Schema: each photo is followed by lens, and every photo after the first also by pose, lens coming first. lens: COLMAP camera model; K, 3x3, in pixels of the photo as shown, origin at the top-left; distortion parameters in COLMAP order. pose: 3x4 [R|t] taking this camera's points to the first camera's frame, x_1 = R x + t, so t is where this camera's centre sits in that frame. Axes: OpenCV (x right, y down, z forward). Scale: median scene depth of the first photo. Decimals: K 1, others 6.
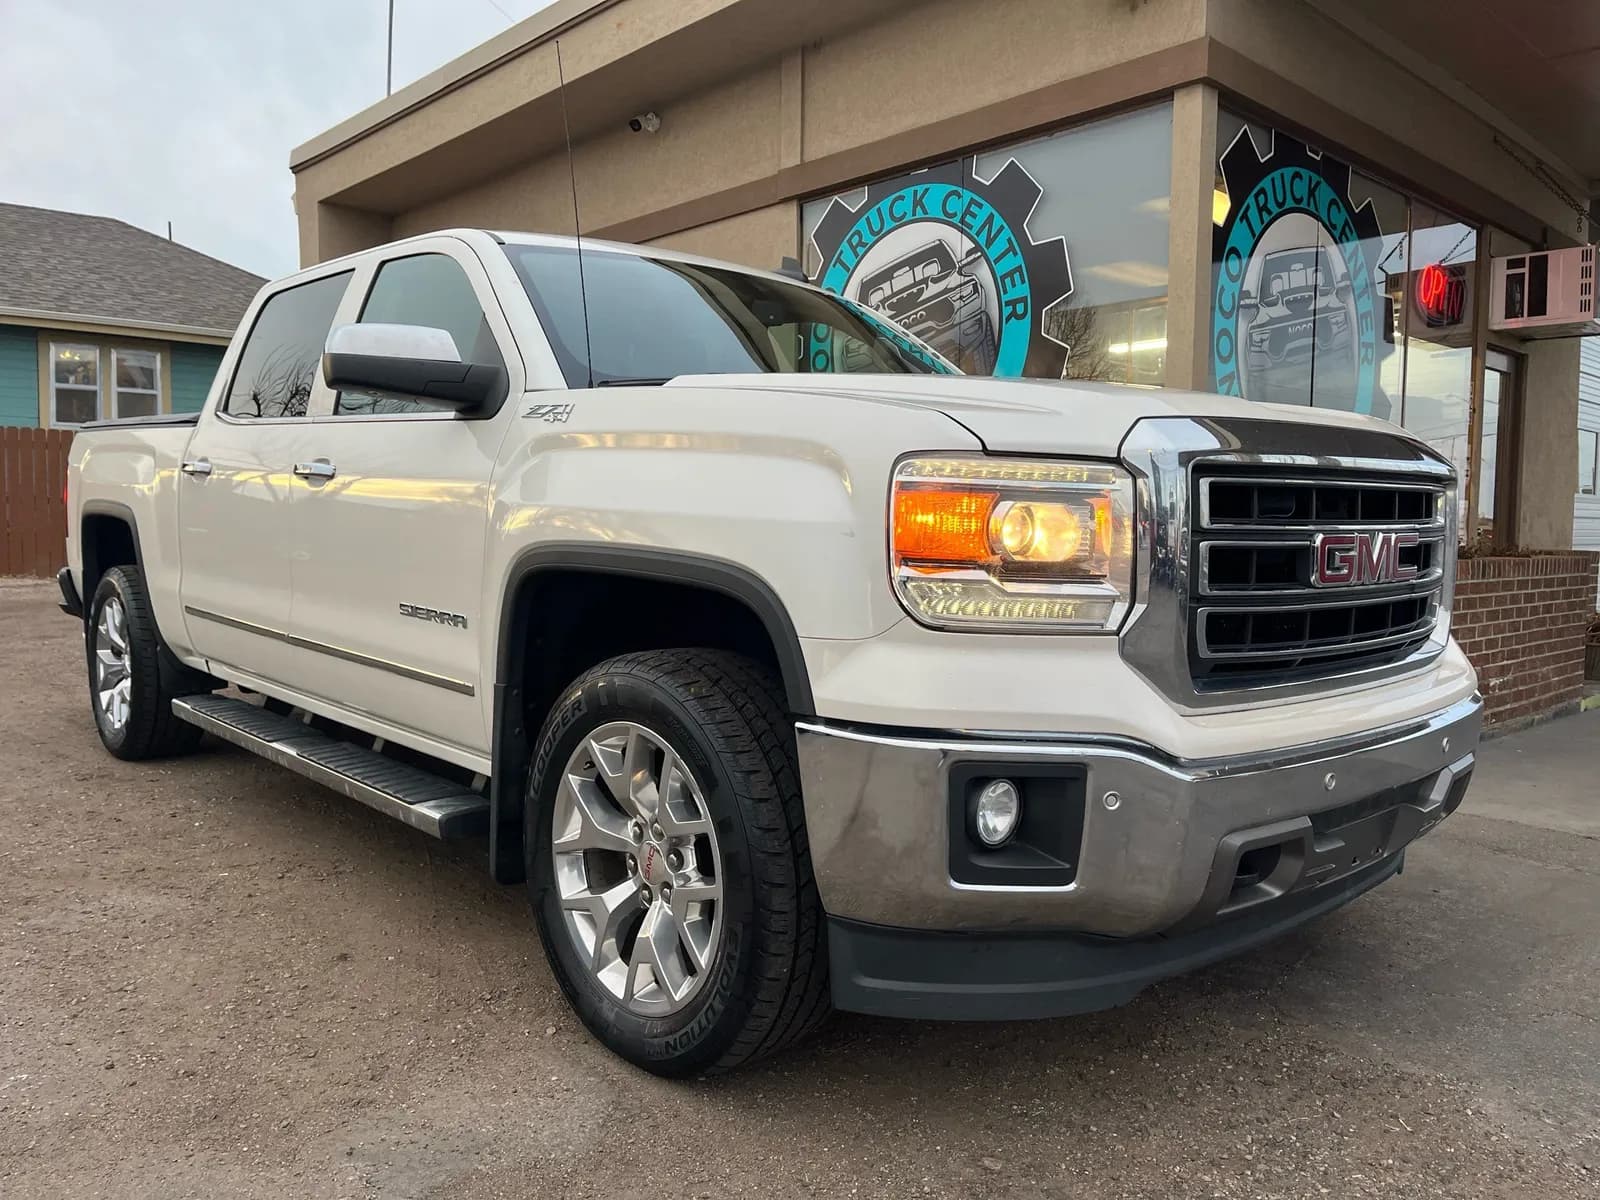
lens RADIAL K [[1207.3, 0, 817.3], [0, 1207.3, 577.0], [0, 0, 1]] dist [0.039831, -0.060783]
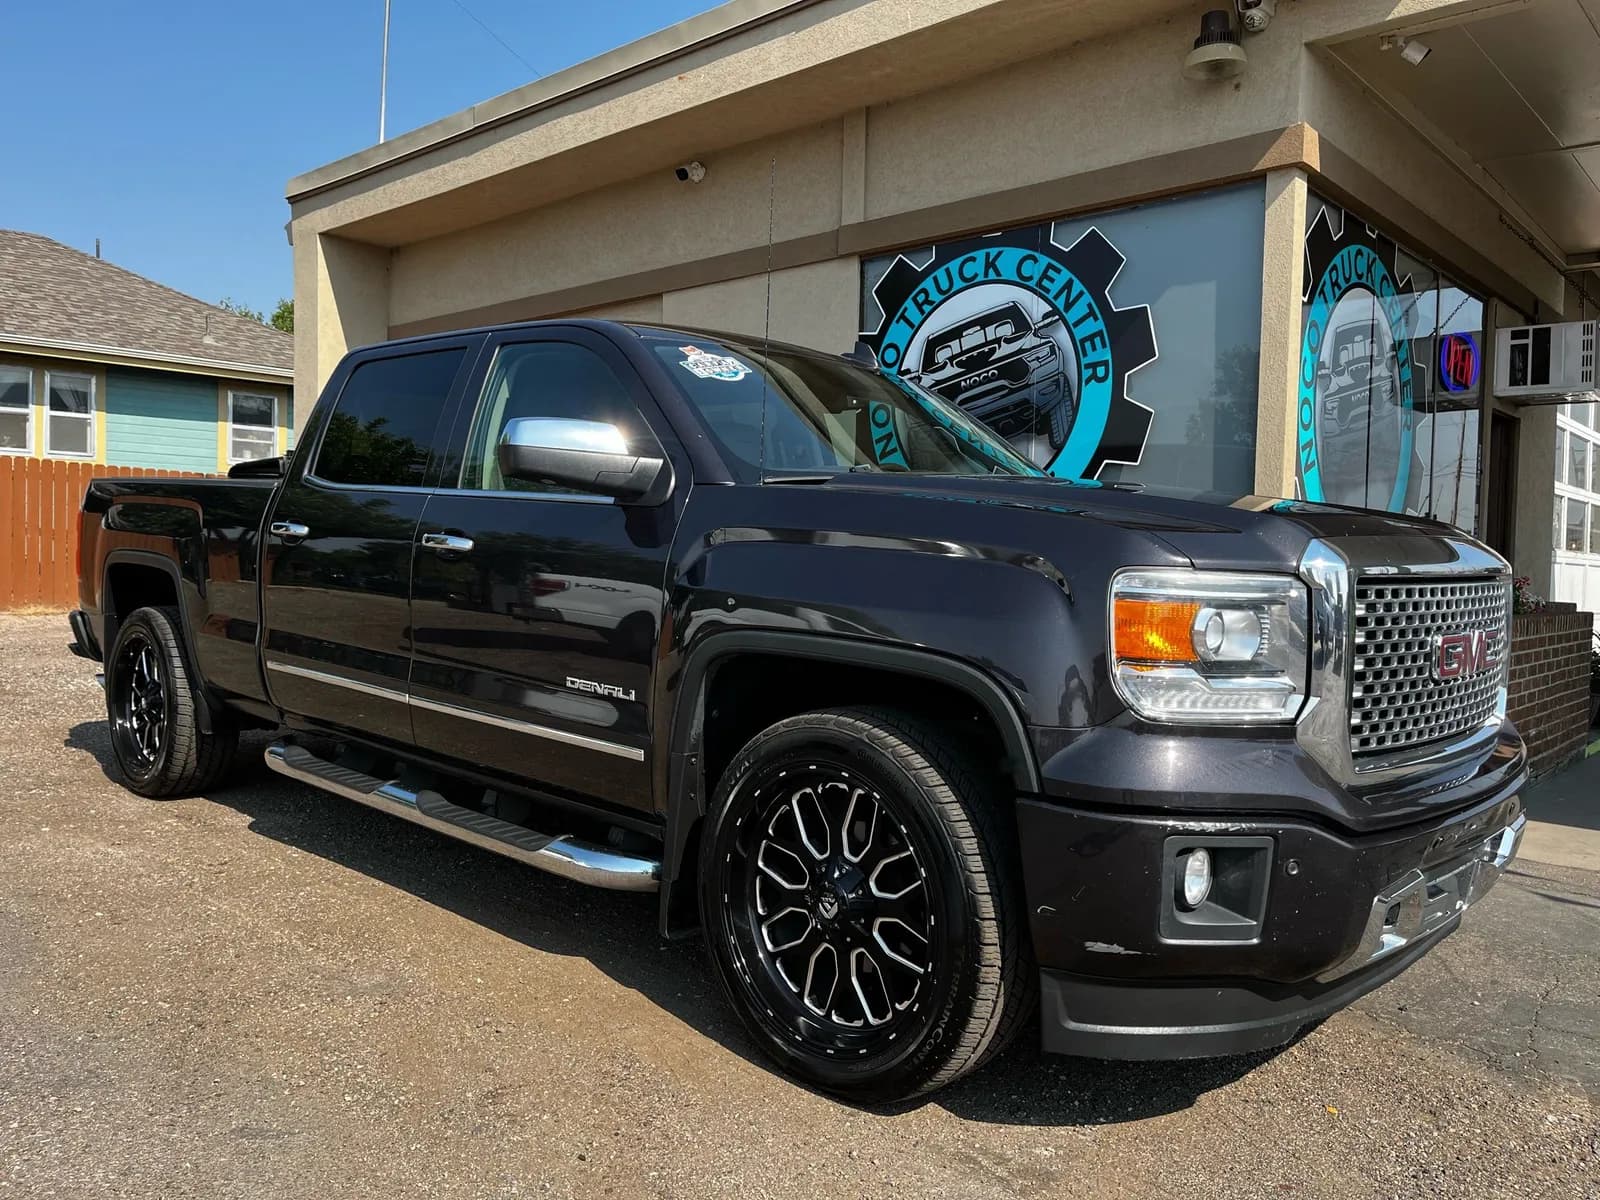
lens RADIAL K [[1207.3, 0, 802.8], [0, 1207.3, 596.5], [0, 0, 1]] dist [0.039831, -0.060783]
pose [[0.997260, 0.010151, 0.073274, -0.145213], [-0.009494, 0.999912, -0.009314, -0.014790], [-0.073362, 0.008593, 0.997268, -0.014995]]
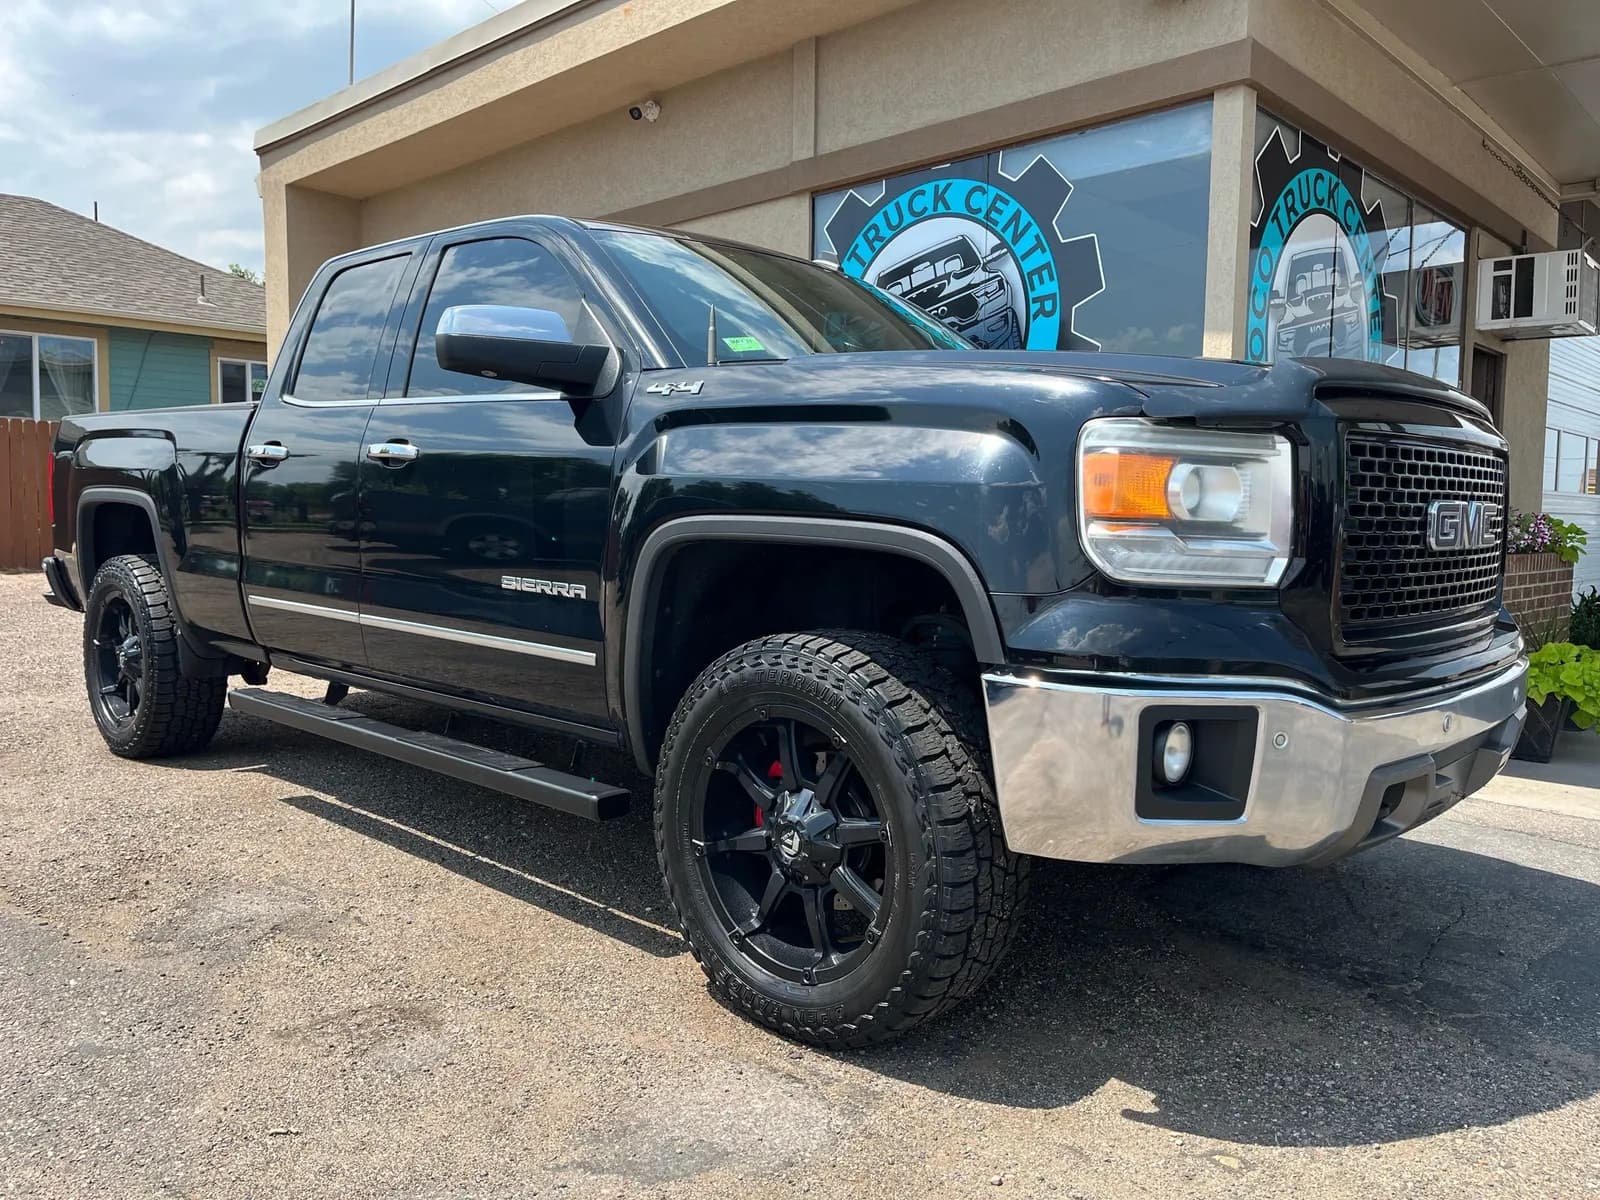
lens RADIAL K [[1207.3, 0, 784.6], [0, 1207.3, 602.7], [0, 0, 1]] dist [0.039831, -0.060783]
pose [[0.999069, -0.000011, 0.043140, -0.086075], [-0.001217, 0.999594, 0.028456, -0.002160], [-0.043123, -0.028482, 0.998664, -0.006322]]
